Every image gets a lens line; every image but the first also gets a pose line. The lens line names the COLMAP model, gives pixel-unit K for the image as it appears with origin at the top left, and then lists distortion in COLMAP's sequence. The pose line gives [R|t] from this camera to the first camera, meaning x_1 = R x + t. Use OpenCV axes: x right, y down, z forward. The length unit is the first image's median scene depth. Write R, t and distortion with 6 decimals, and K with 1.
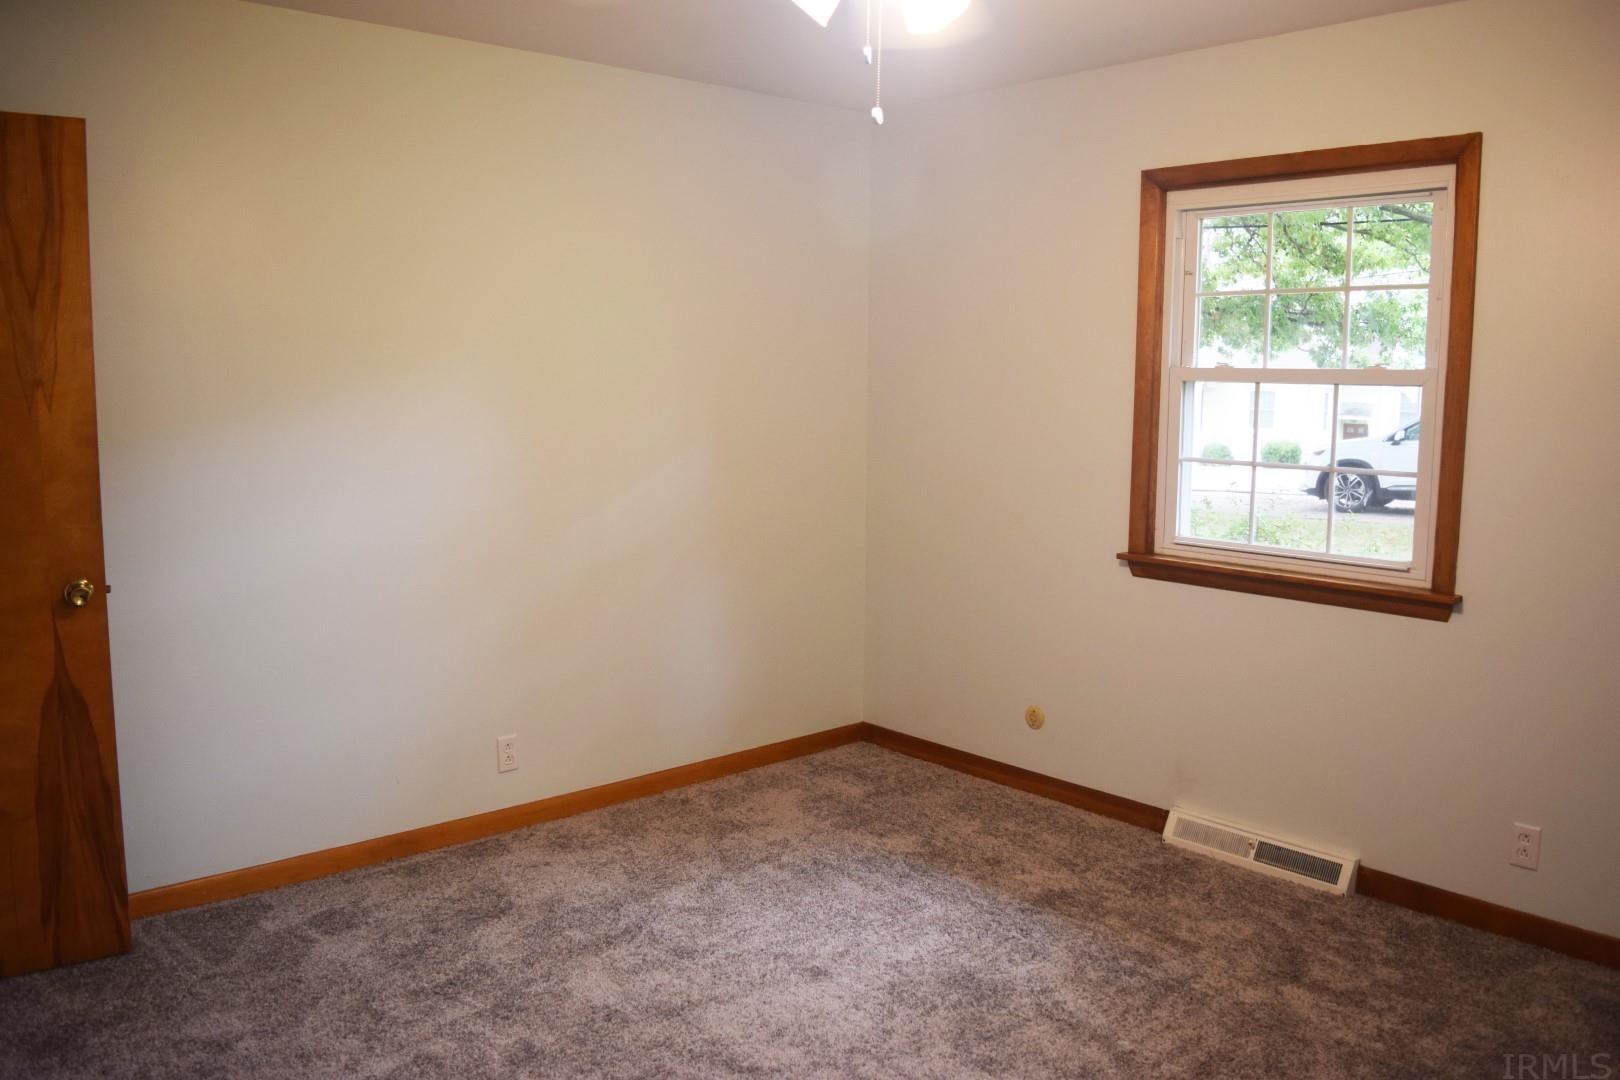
lens RADIAL K [[1275.6, 0, 810.0], [0, 1275.6, 540.0], [0, 0, 1]] dist [-0.088415, 0.004561]
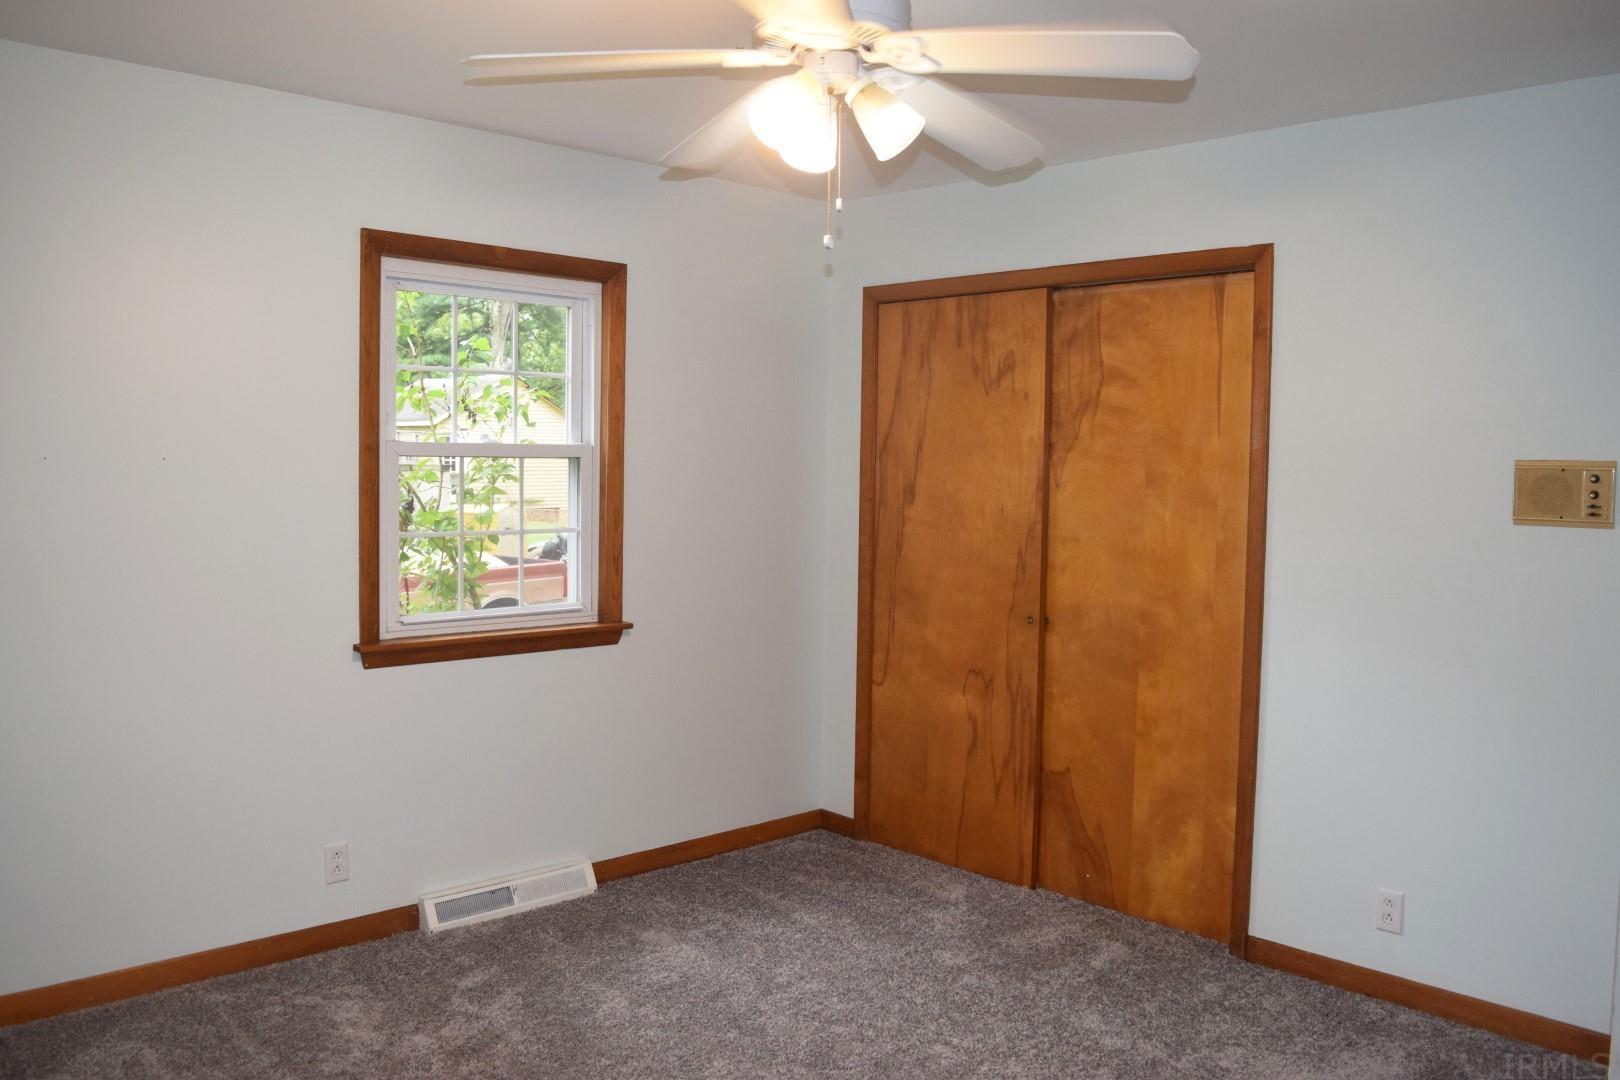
lens RADIAL K [[1275.6, 0, 810.0], [0, 1275.6, 540.0], [0, 0, 1]] dist [-0.088415, 0.004561]
pose [[-0.021378, -0.070439, 0.997287, -0.648408], [0.107623, 0.991556, 0.072342, -0.094432], [-0.993962, 0.108877, -0.013616, 0.684383]]
